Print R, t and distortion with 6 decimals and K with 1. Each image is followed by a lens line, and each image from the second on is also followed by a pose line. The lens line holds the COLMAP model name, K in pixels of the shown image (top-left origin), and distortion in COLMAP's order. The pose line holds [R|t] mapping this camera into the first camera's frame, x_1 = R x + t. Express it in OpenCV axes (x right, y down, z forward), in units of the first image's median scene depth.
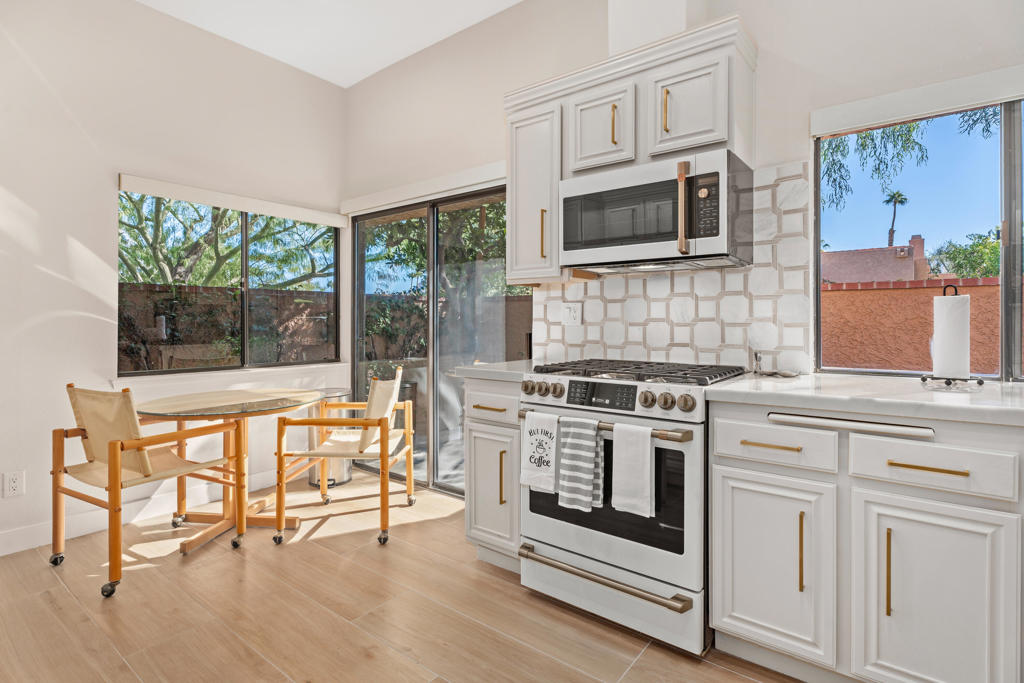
lens RADIAL K [[501.9, 0, 512.0], [0, 501.9, 341.5], [0, 0, 1]] dist [-0.001635, -0.000493]
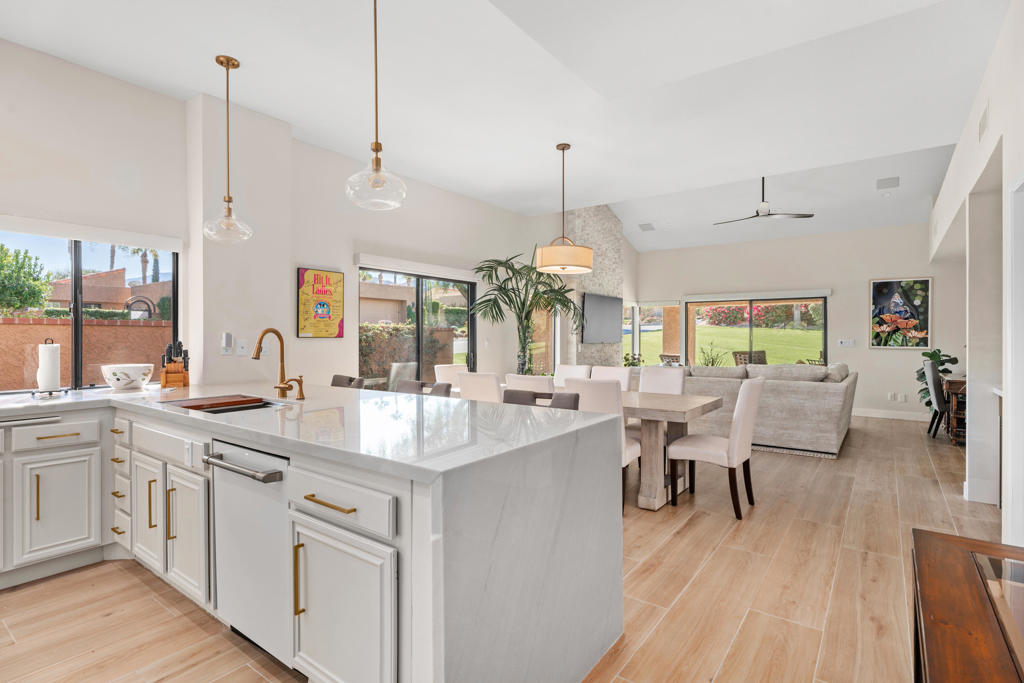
lens RADIAL K [[501.9, 0, 512.0], [0, 501.9, 341.5], [0, 0, 1]] dist [-0.001635, -0.000493]
pose [[-0.007023, -0.001107, 0.999975, -1.097962], [0.020821, 0.999782, 0.001253, -0.086195], [-0.999759, 0.020829, -0.006999, -0.749975]]
